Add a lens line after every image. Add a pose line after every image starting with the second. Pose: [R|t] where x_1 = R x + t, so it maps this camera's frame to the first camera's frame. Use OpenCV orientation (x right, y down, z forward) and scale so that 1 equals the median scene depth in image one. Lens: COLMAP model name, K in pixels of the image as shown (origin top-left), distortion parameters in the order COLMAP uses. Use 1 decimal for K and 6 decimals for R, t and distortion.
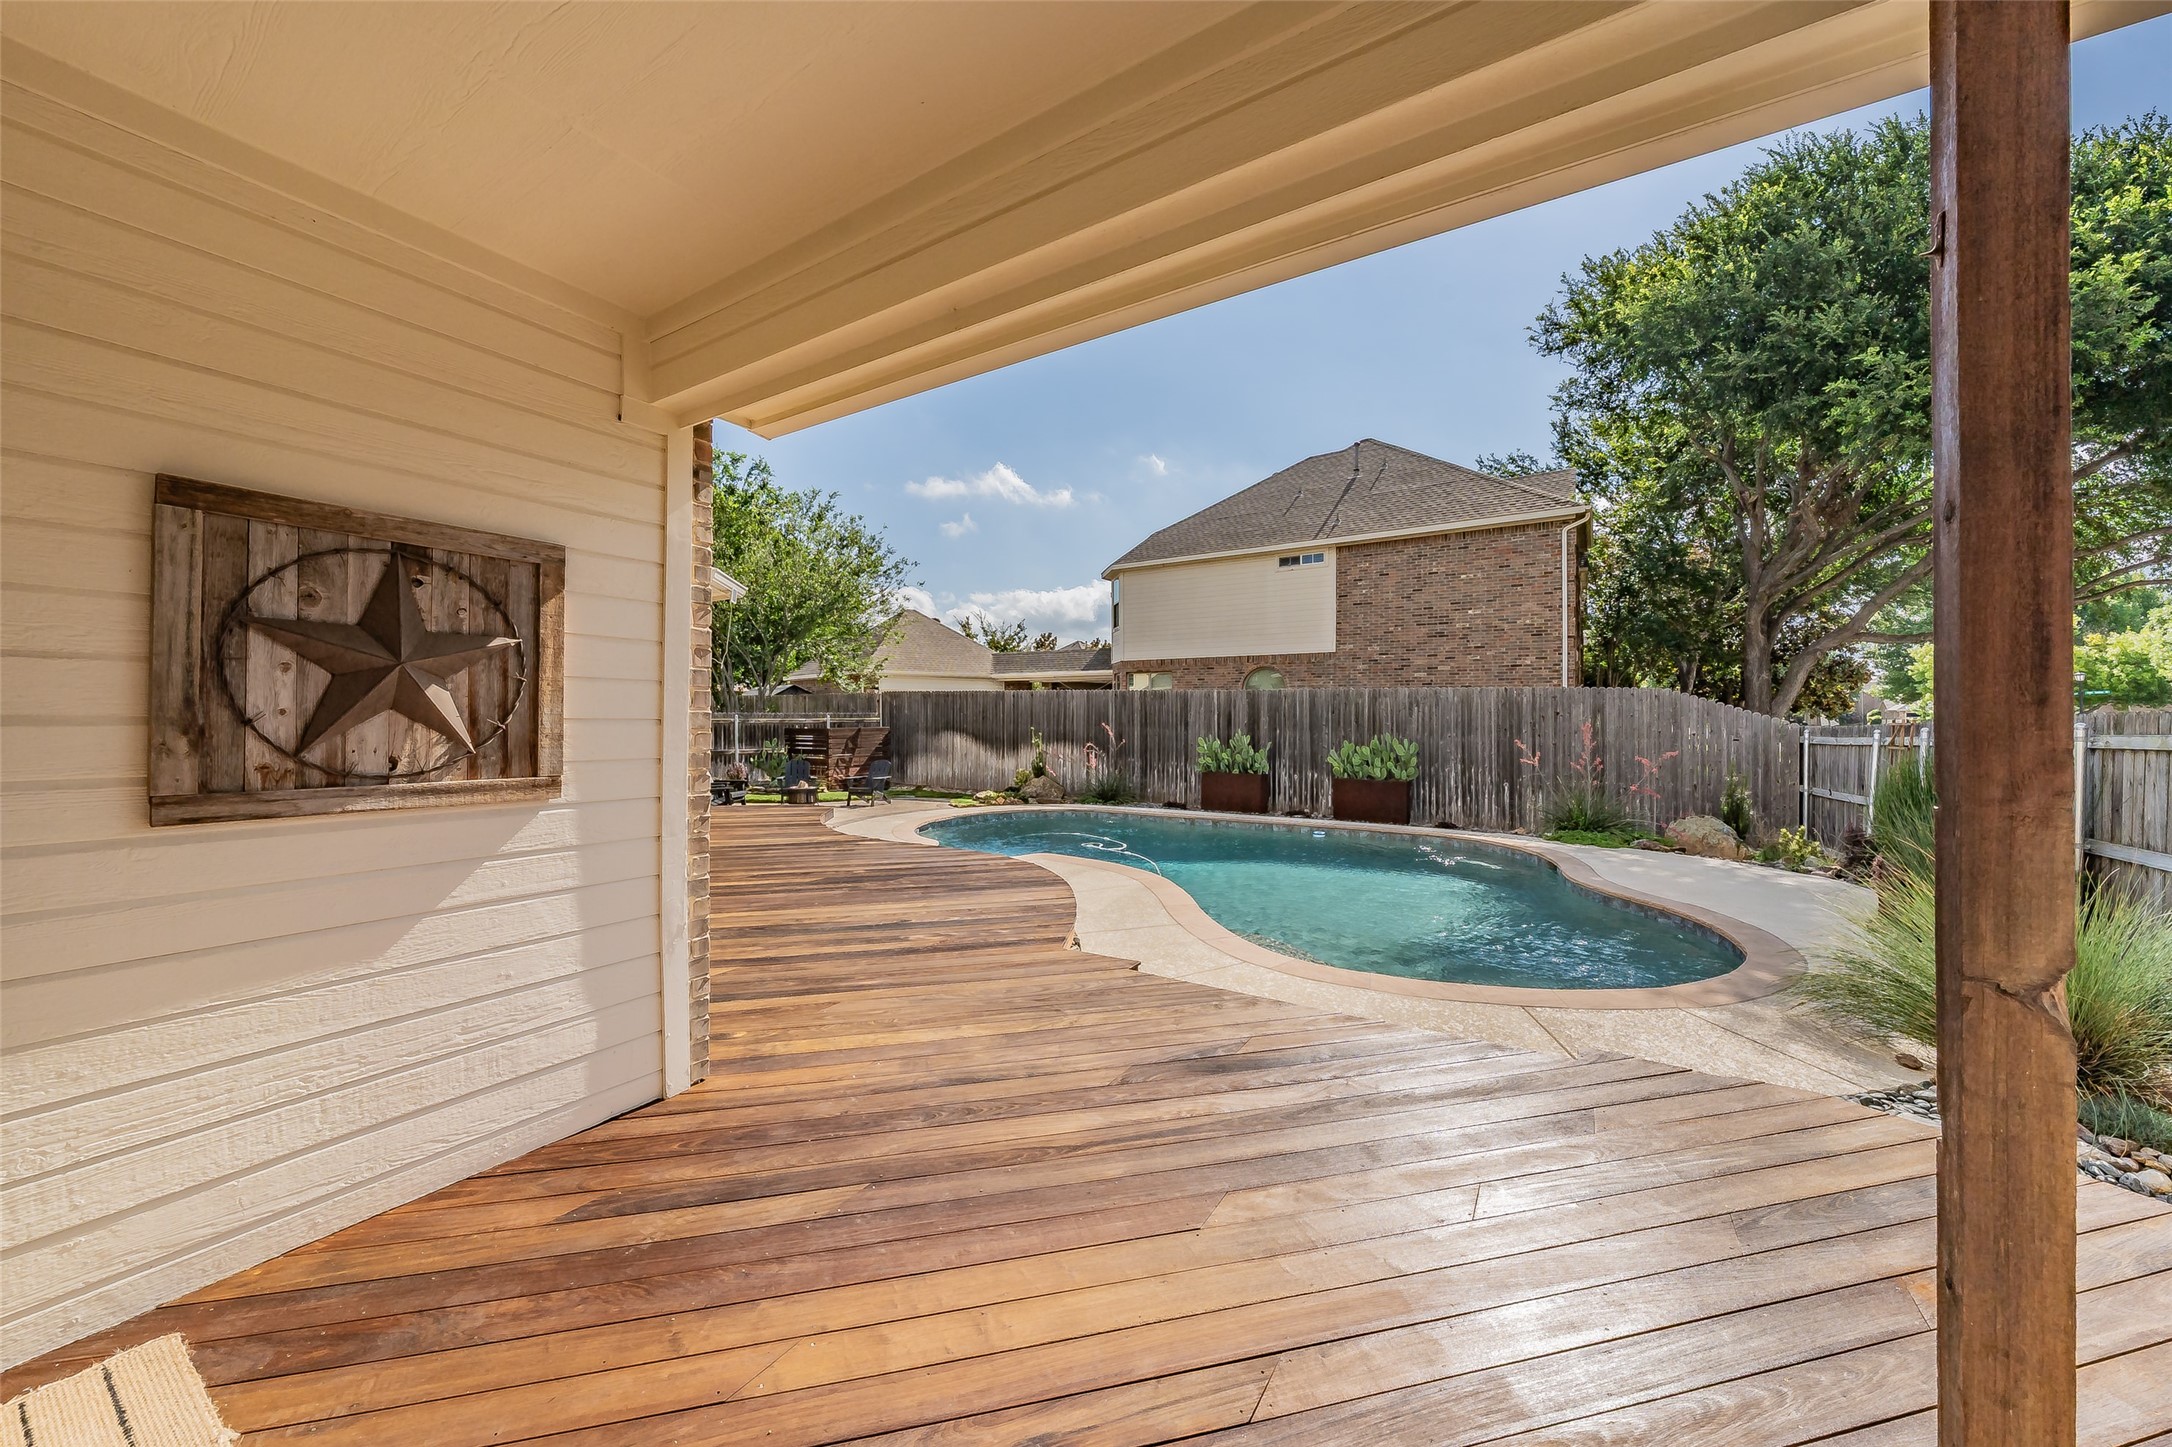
lens RADIAL K [[784.8, 0, 1098.8], [0, 784.8, 718.4], [0, 0, 1]] dist [-0.000262, -0.000059]
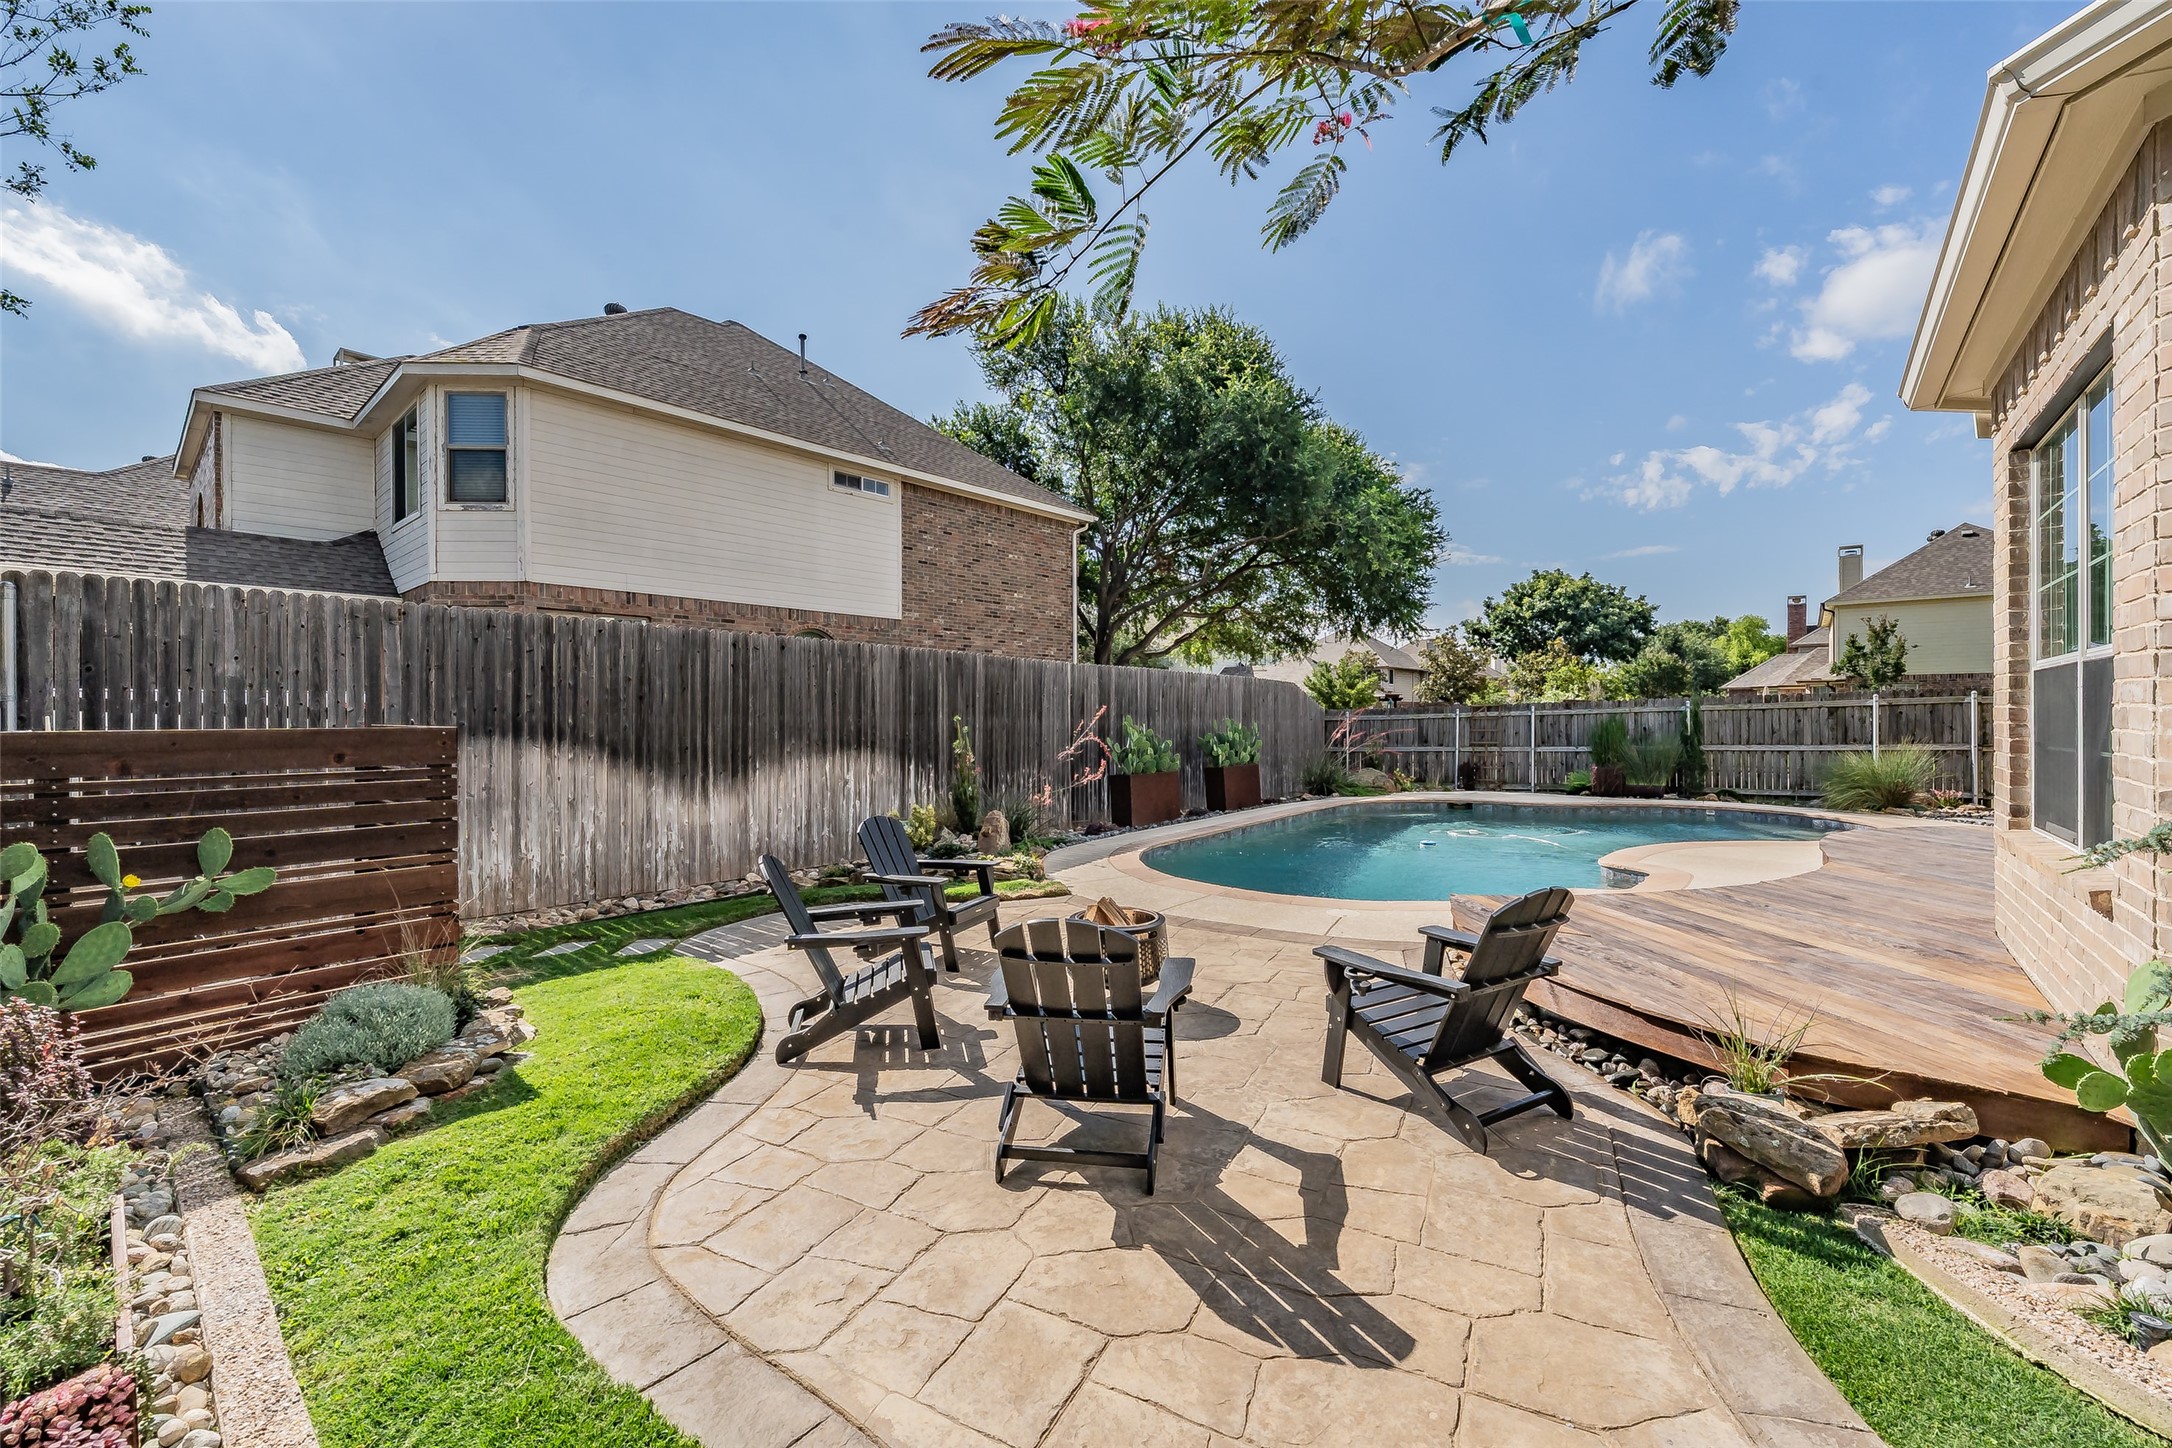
lens RADIAL K [[856.9, 0, 1091.2], [0, 856.9, 718.1], [0, 0, 1]] dist [-0.000156, 0.000043]
pose [[0.121234, -0.004970, 0.992611, -0.553241], [0.007900, 0.999961, 0.004042, 0.009803], [-0.992592, 0.007352, 0.121269, 0.796575]]
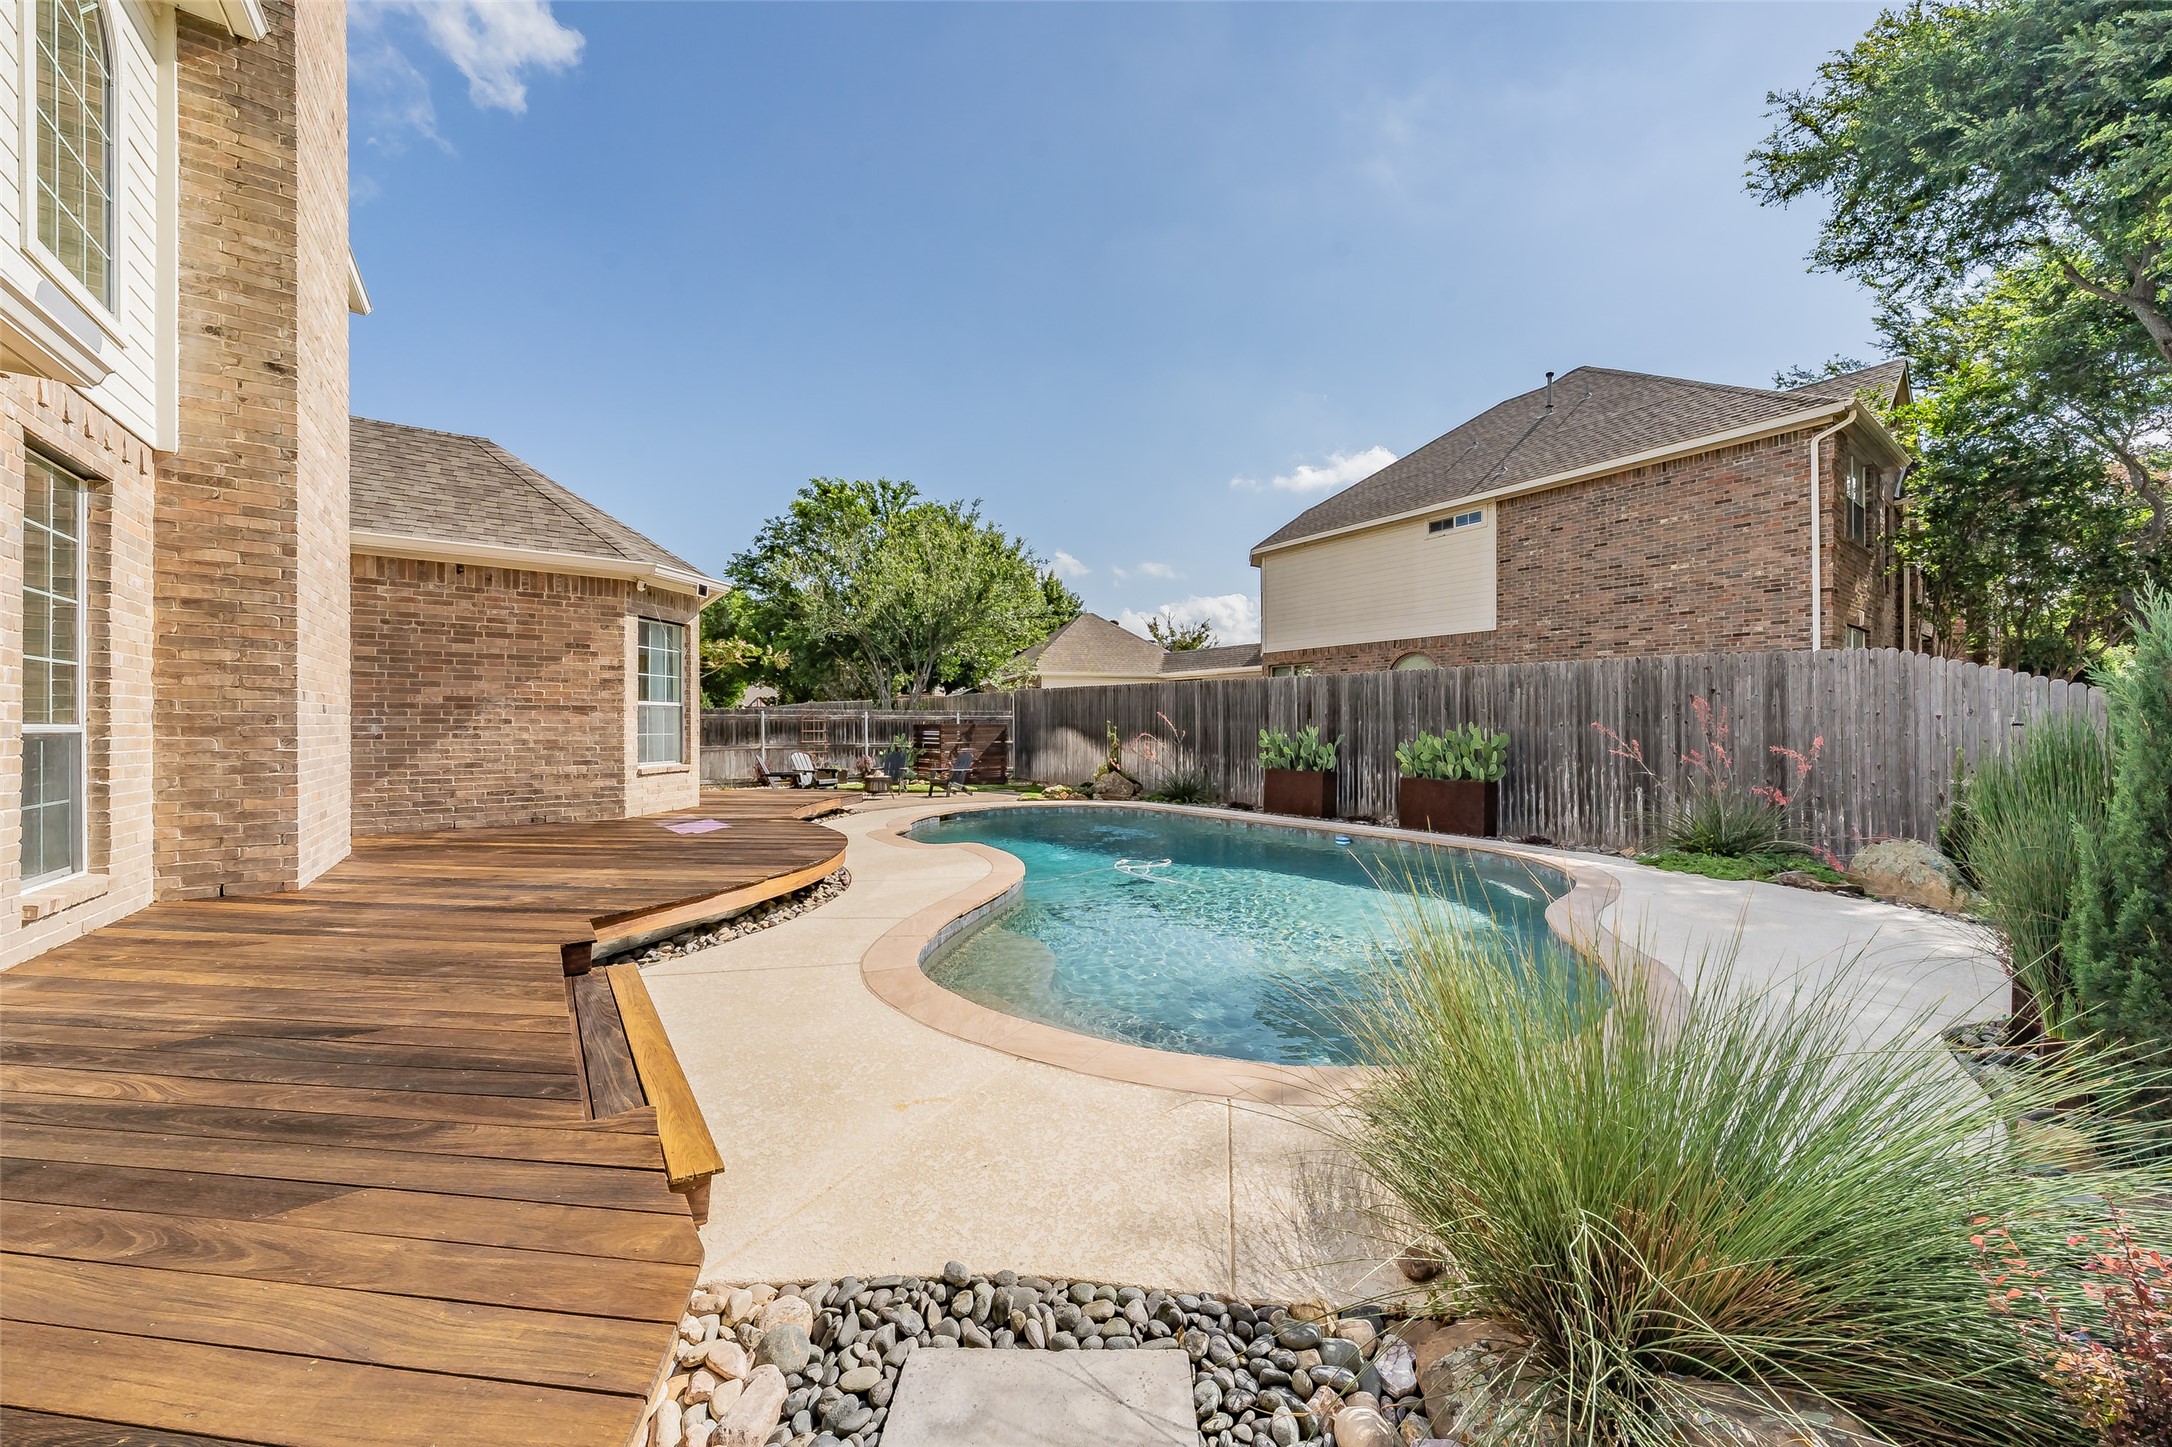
lens RADIAL K [[784.8, 0, 1098.8], [0, 784.8, 718.4], [0, 0, 1]] dist [-0.000262, -0.000059]
pose [[0.932606, -0.005349, -0.360856, 0.232715], [0.000474, 0.999907, -0.013599, 0.020350], [0.360896, 0.012511, 0.932522, 0.099872]]
